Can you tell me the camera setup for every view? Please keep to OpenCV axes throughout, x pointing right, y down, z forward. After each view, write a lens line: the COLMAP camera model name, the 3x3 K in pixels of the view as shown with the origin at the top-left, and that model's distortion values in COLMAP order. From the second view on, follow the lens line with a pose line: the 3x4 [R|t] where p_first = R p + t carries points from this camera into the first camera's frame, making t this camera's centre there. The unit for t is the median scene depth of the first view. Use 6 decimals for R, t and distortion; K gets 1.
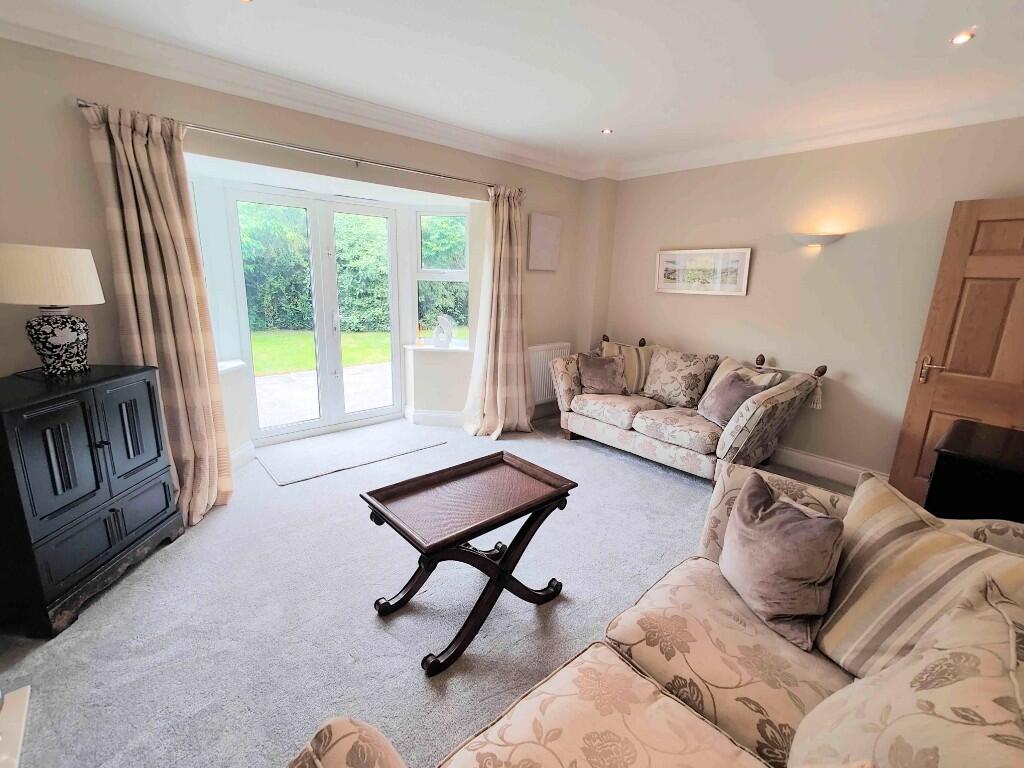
lens RADIAL K [[448.5, 0, 510.3], [0, 448.5, 380.2], [0, 0, 1]] dist [0.001923, 0.000535]
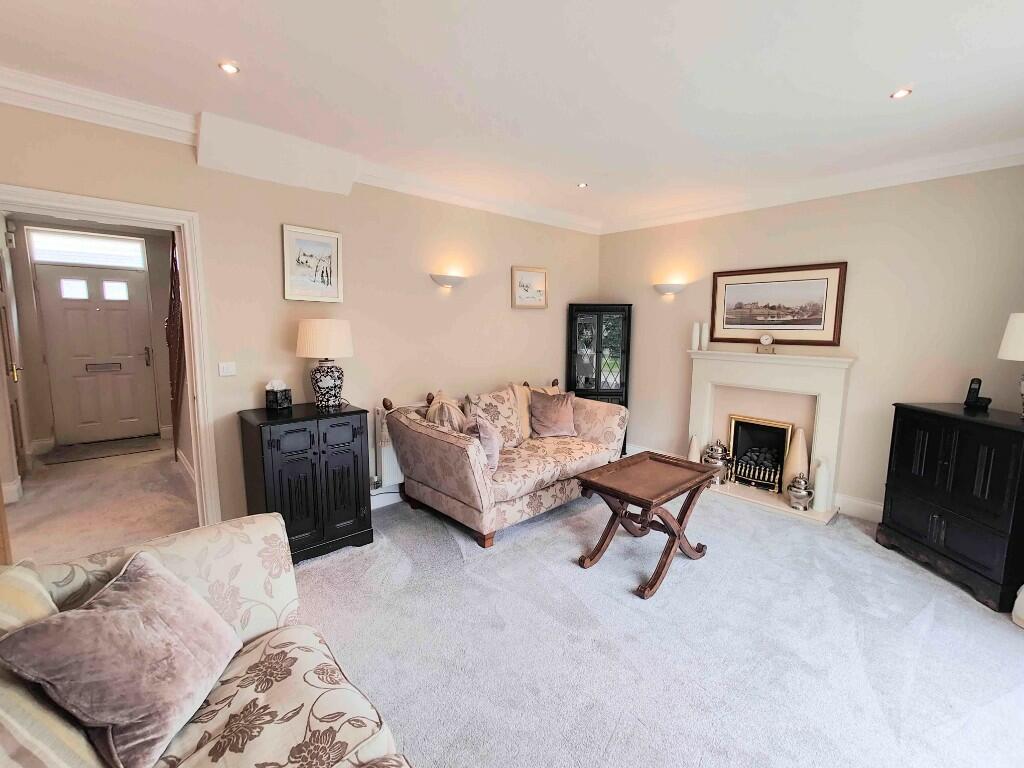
lens RADIAL K [[448.5, 0, 510.3], [0, 448.5, 380.2], [0, 0, 1]] dist [0.001923, 0.000535]
pose [[-0.999320, -0.036470, -0.005374, 0.232019], [-0.036016, 0.934785, 0.353384, -0.305811], [-0.007864, 0.353337, -0.935463, 1.333895]]
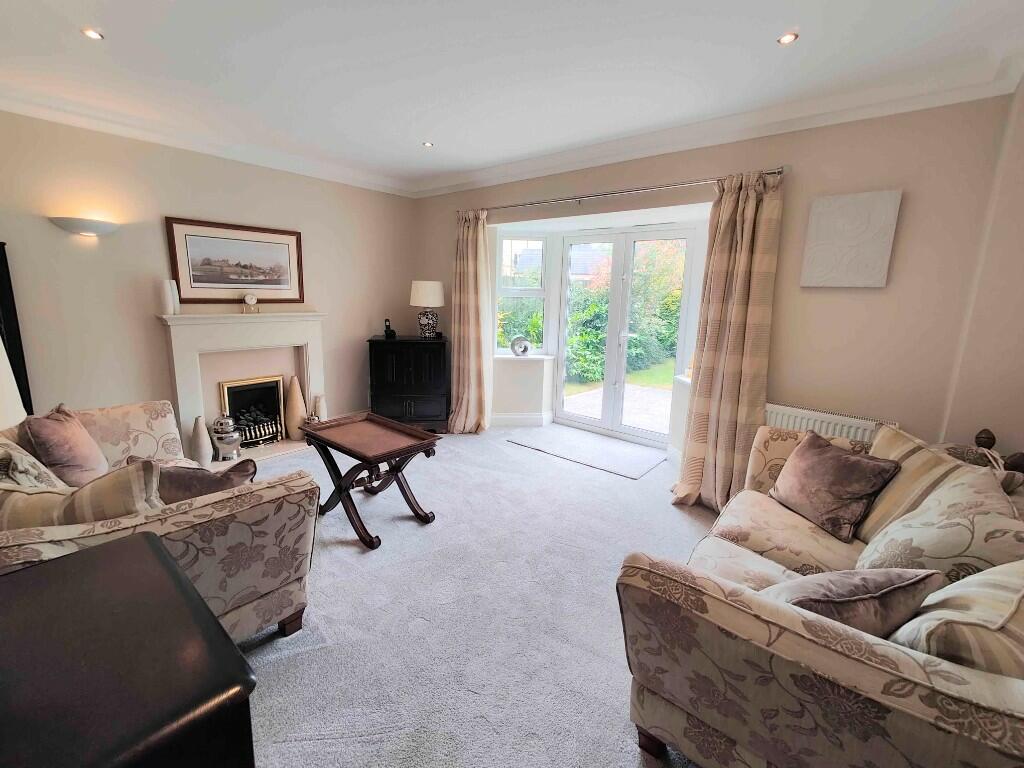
lens RADIAL K [[448.5, 0, 510.3], [0, 448.5, 380.2], [0, 0, 1]] dist [0.001923, 0.000535]
pose [[0.136136, 0.165886, -0.976703, 0.831626], [-0.248047, 0.960187, 0.128508, -0.131816], [0.959135, 0.224774, 0.171864, 0.697835]]
